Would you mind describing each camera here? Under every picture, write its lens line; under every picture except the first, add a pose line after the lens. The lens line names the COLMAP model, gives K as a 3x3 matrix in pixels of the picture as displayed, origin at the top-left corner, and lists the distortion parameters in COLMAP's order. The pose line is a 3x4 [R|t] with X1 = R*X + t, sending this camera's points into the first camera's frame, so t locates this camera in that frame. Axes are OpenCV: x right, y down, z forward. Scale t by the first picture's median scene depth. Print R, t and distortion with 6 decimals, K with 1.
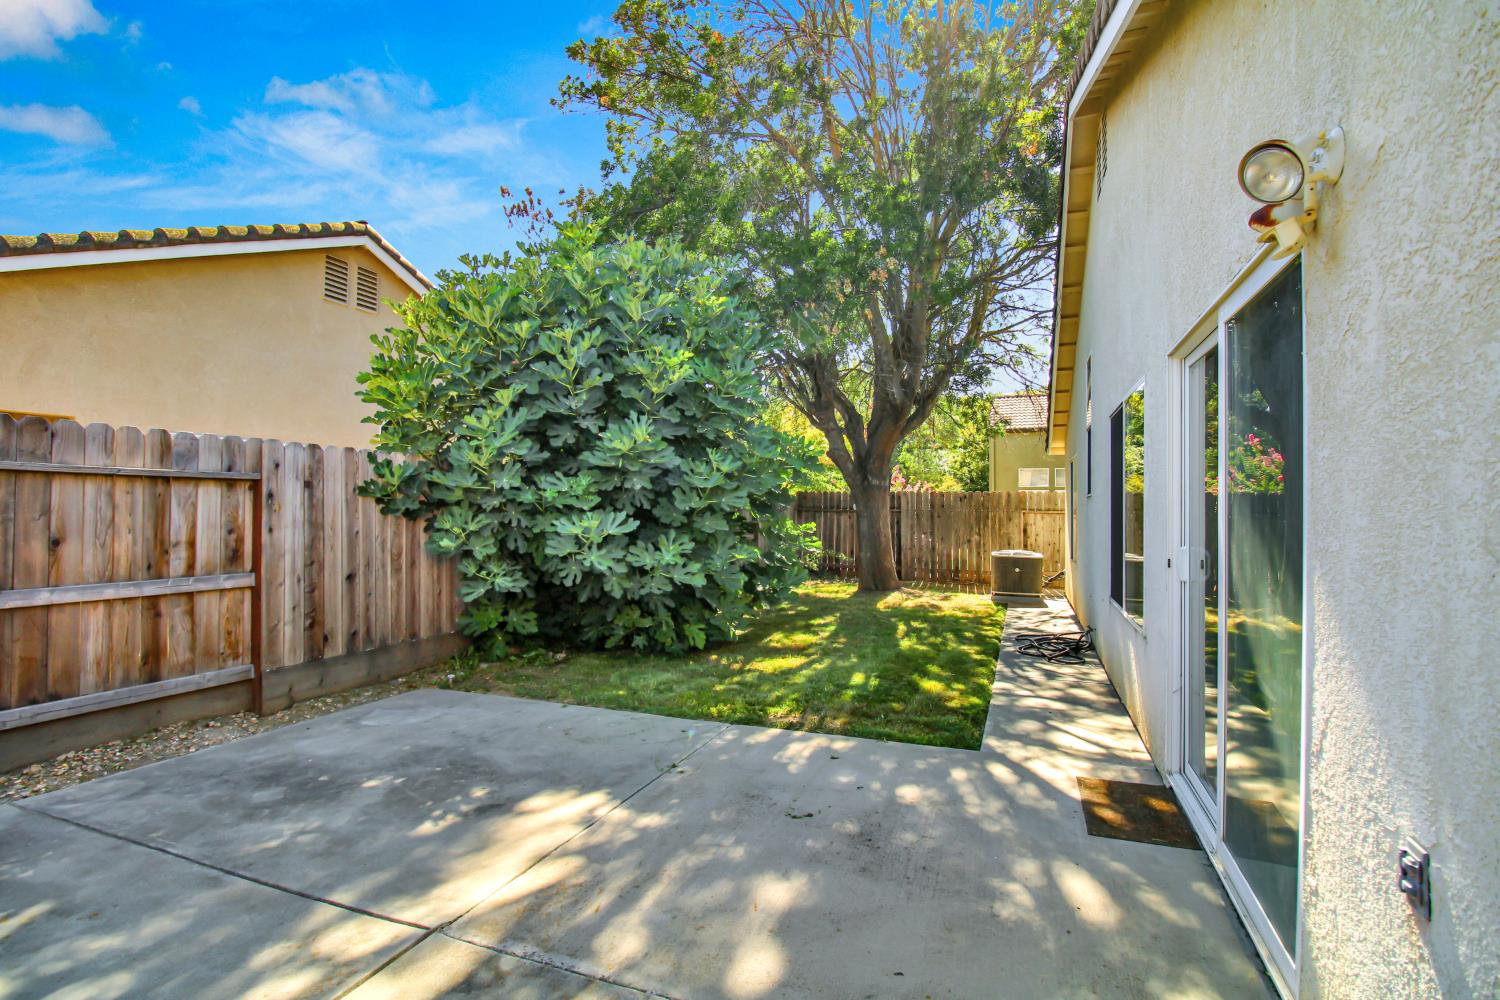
lens RADIAL K [[708.3, 0, 751.1], [0, 708.3, 504.2], [0, 0, 1]] dist [-0.009757, -0.007902]
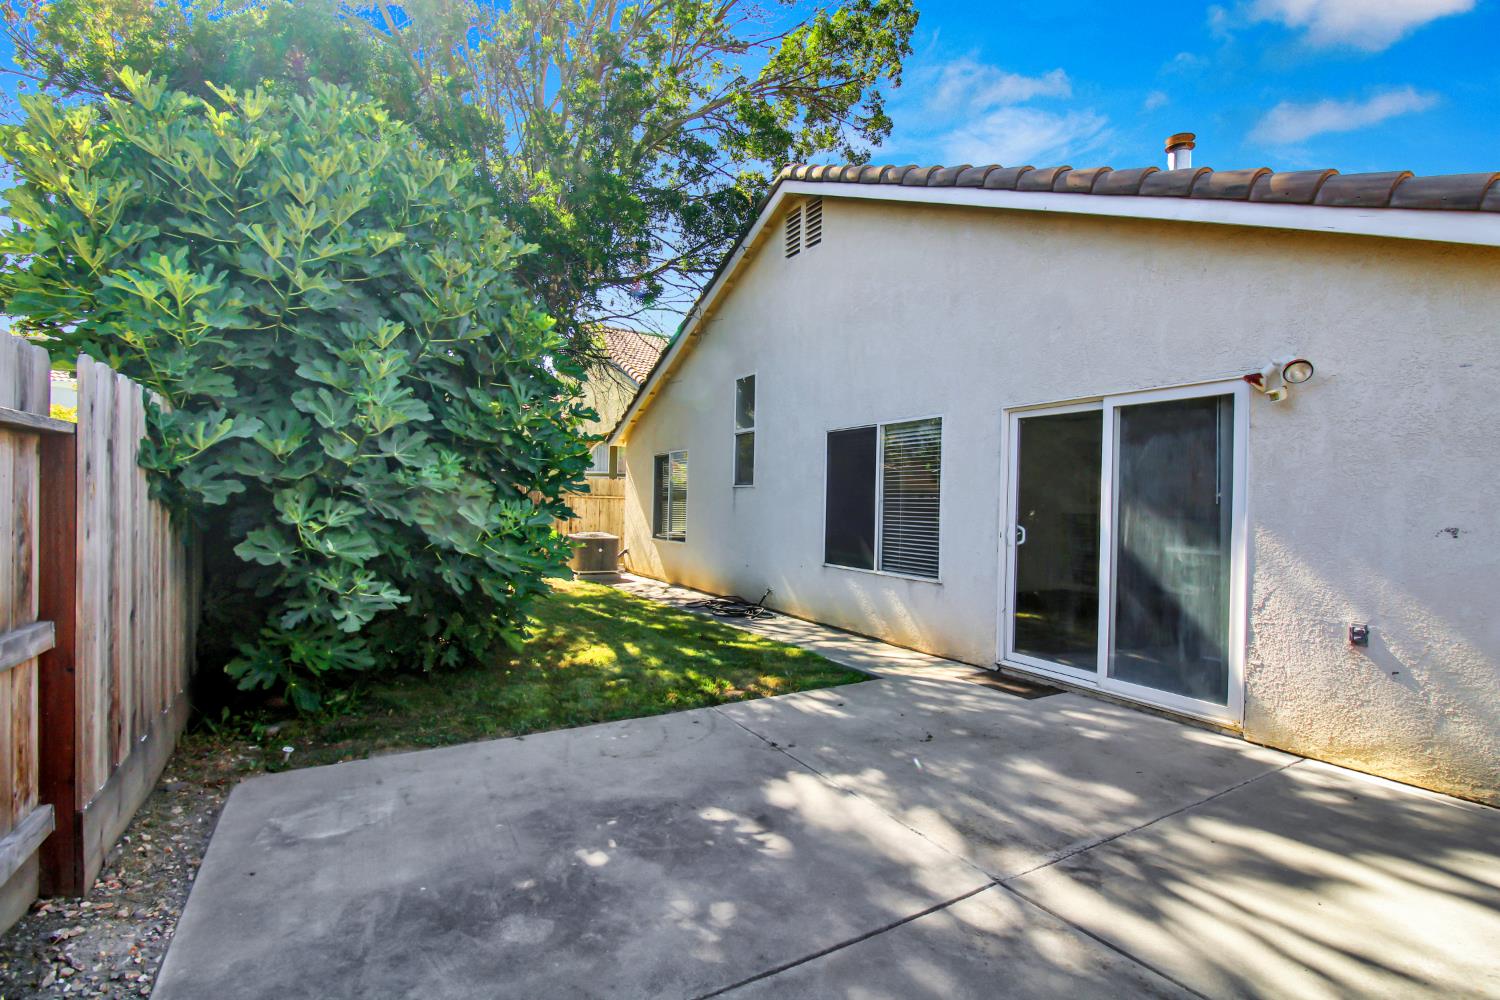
lens RADIAL K [[708.3, 0, 750.5], [0, 708.3, 501.8], [0, 0, 1]] dist [-0.009757, -0.007902]
pose [[0.622150, 0.001634, 0.782897, -1.076151], [-0.013531, 0.999871, 0.008666, 0.005082], [-0.782781, -0.015985, 0.622091, 0.431555]]
